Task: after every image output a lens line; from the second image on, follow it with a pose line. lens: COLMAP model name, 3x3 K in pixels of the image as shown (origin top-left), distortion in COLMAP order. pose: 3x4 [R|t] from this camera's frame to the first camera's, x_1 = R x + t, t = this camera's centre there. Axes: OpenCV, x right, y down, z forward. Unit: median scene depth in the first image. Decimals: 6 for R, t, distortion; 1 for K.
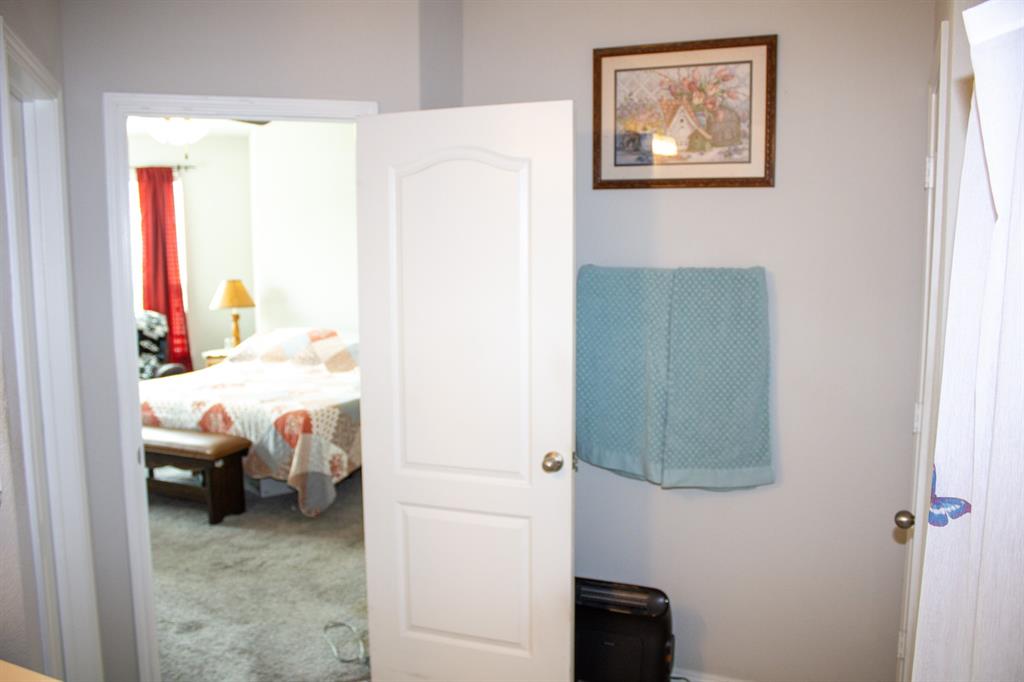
lens RADIAL K [[854.5, 0, 513.0], [0, 854.5, 340.9], [0, 0, 1]] dist [-0.156039, 0.130607]
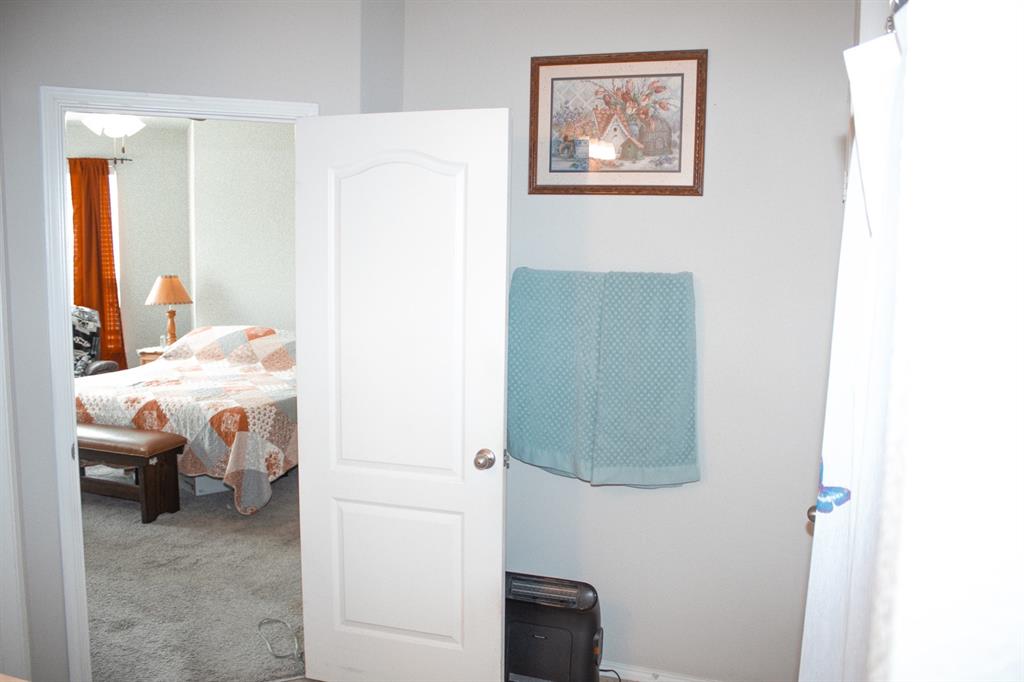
lens RADIAL K [[854.5, 0, 515.5], [0, 854.5, 340.3], [0, 0, 1]] dist [-0.156039, 0.130607]
pose [[0.997247, 0.012214, 0.073133, 0.005053], [-0.012107, 0.999925, -0.001907, 0.000351], [-0.073151, 0.001016, 0.997320, -0.021857]]
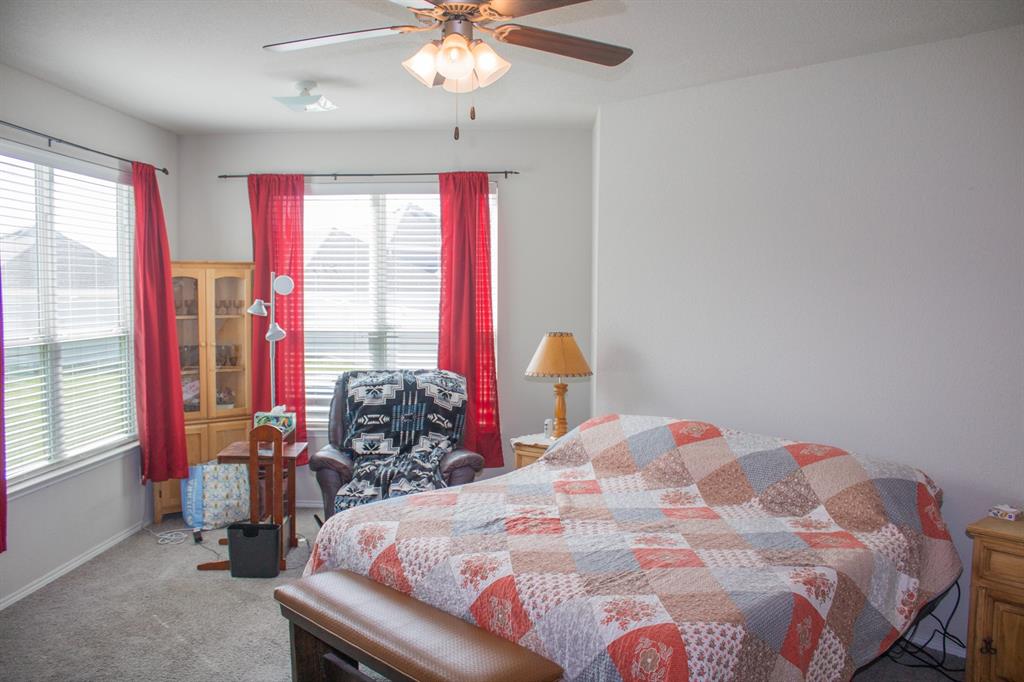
lens RADIAL K [[854.5, 0, 514.8], [0, 854.5, 339.6], [0, 0, 1]] dist [-0.156039, 0.130607]
pose [[0.924091, 0.038129, -0.380265, -0.303591], [-0.056182, 0.997754, -0.036485, -0.115072], [0.378020, 0.055079, 0.924158, 1.010693]]
